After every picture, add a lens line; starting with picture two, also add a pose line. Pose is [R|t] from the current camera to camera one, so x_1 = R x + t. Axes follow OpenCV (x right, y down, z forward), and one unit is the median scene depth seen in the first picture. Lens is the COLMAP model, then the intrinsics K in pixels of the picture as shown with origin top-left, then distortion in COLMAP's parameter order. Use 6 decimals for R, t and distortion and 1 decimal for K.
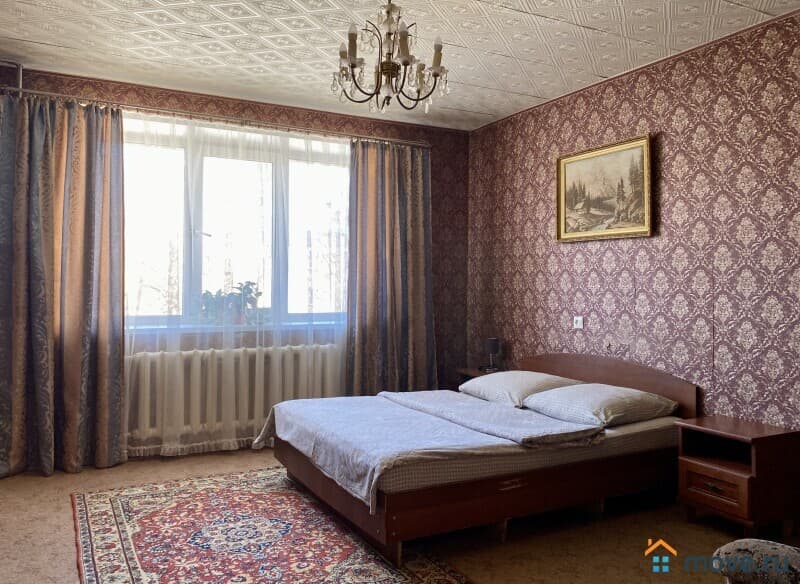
lens RADIAL K [[639.0, 0, 393.4], [0, 639.0, 270.1], [0, 0, 1]] dist [0.082688, -0.035913]
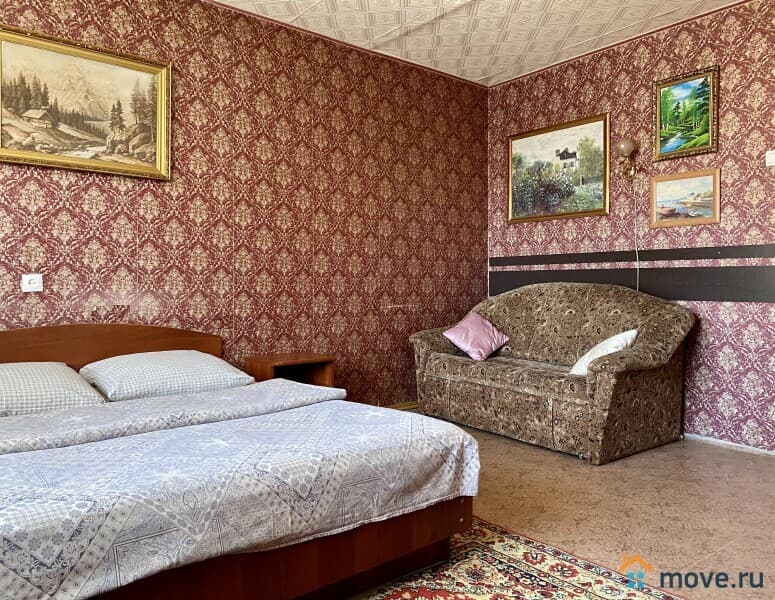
lens RADIAL K [[625.9, 0, 388.2], [0, 625.9, 299.3], [0, 0, 1]] dist [0.010020, 0.001234]
pose [[-0.219580, -0.029920, 0.975136, -0.480605], [-0.028857, 0.999291, 0.024163, 0.075233], [-0.975168, -0.022833, -0.220288, 0.816133]]
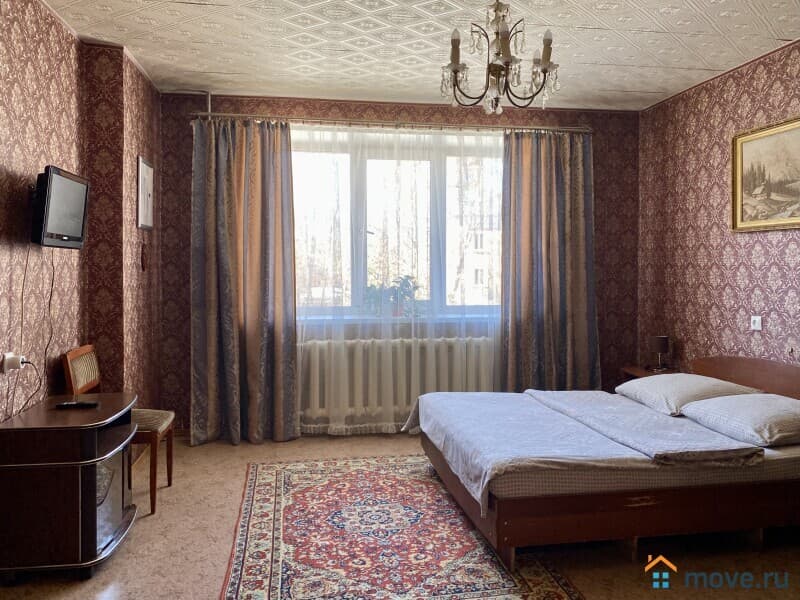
lens RADIAL K [[630.5, 0, 404.9], [0, 630.5, 272.1], [0, 0, 1]] dist [0.071168, -0.035245]
pose [[0.954047, -0.003709, -0.299634, 0.096104], [0.013878, 0.999397, 0.031817, -0.024550], [0.299335, -0.034513, 0.953524, 0.017276]]
